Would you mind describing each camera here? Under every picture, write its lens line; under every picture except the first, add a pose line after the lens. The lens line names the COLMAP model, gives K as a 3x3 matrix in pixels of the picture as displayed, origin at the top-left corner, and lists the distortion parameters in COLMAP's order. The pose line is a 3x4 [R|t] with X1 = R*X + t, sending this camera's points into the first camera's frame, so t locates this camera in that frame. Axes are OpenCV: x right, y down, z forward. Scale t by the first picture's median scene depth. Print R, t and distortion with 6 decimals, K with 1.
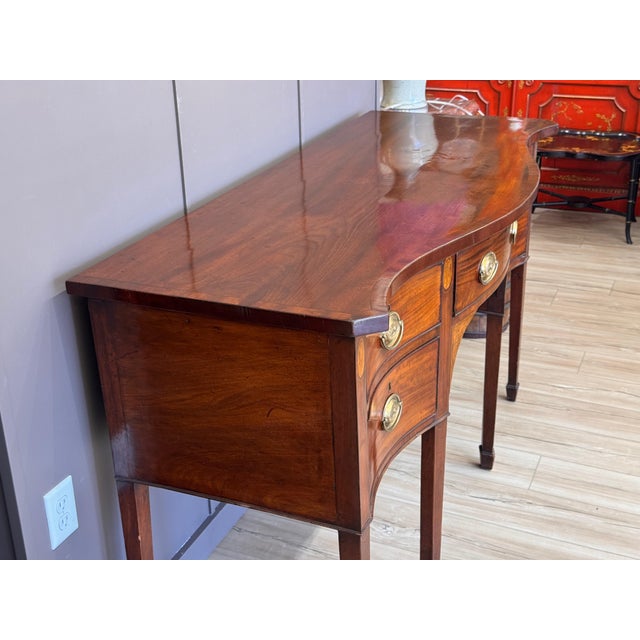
lens RADIAL K [[895.4, 0, 320.0], [0, 895.4, 320.0], [0, 0, 1]] dist [0.120229, 0.022891]
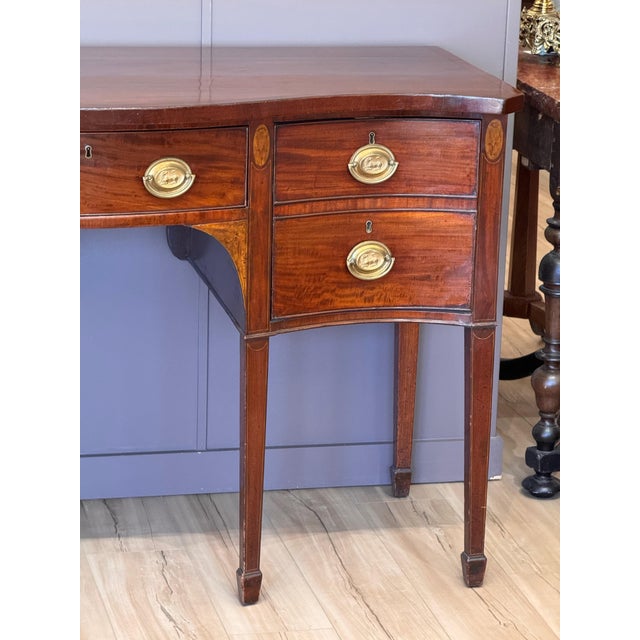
lens RADIAL K [[2240.7, 0, 336.1], [0, 2240.7, 309.7], [0, 0, 1]] dist [0.239827, 3.261026]
pose [[0.603678, 0.250419, -0.756877, 1.950819], [-0.372702, 0.927900, 0.009740, -0.085071], [0.704746, 0.276210, 0.653484, -0.016488]]
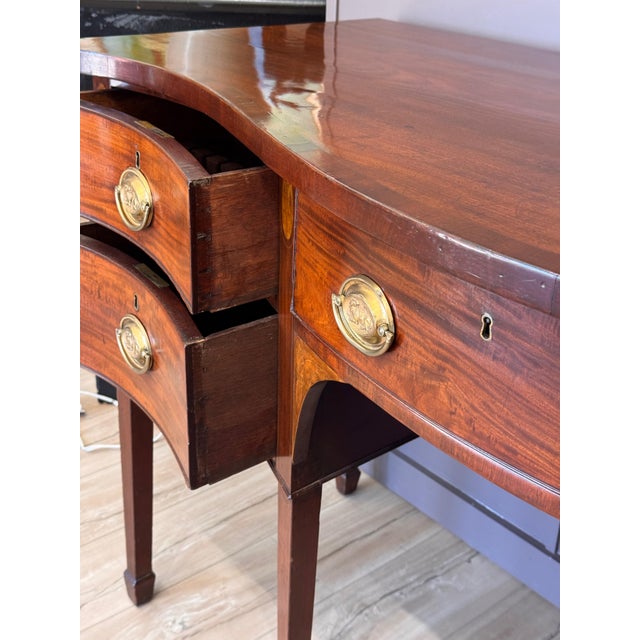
lens RADIAL K [[895.4, 0, 320.0], [0, 895.4, 320.0], [0, 0, 1]] dist [0.120229, 0.022891]
pose [[-0.446573, 0.401231, -0.799742, 0.554194], [-0.392001, 0.715736, 0.577977, -0.300703], [0.804306, 0.571608, -0.162345, 1.124113]]
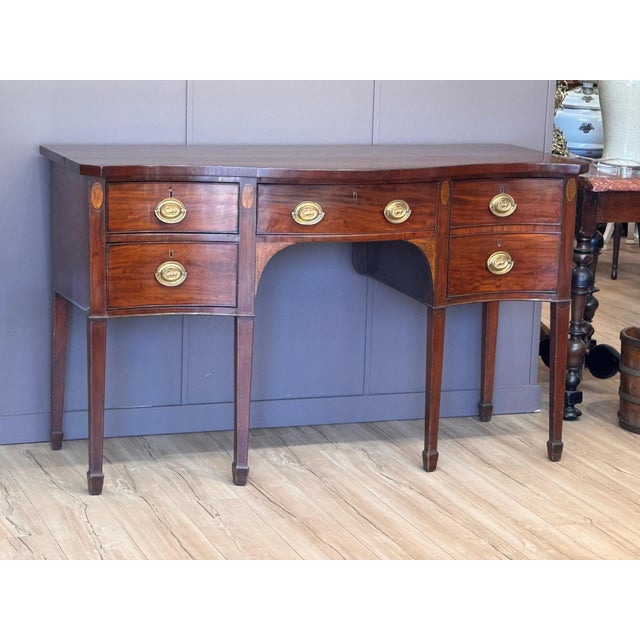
lens RADIAL K [[1738.9, 0, 320.0], [0, 1738.9, 320.0], [0, 0, 1]] dist [0.132530, 0.293322]
pose [[0.687590, 0.189166, -0.701025, 2.130006], [-0.344113, 0.935055, -0.085201, 0.315642], [0.639379, 0.299815, 0.708029, -0.773897]]
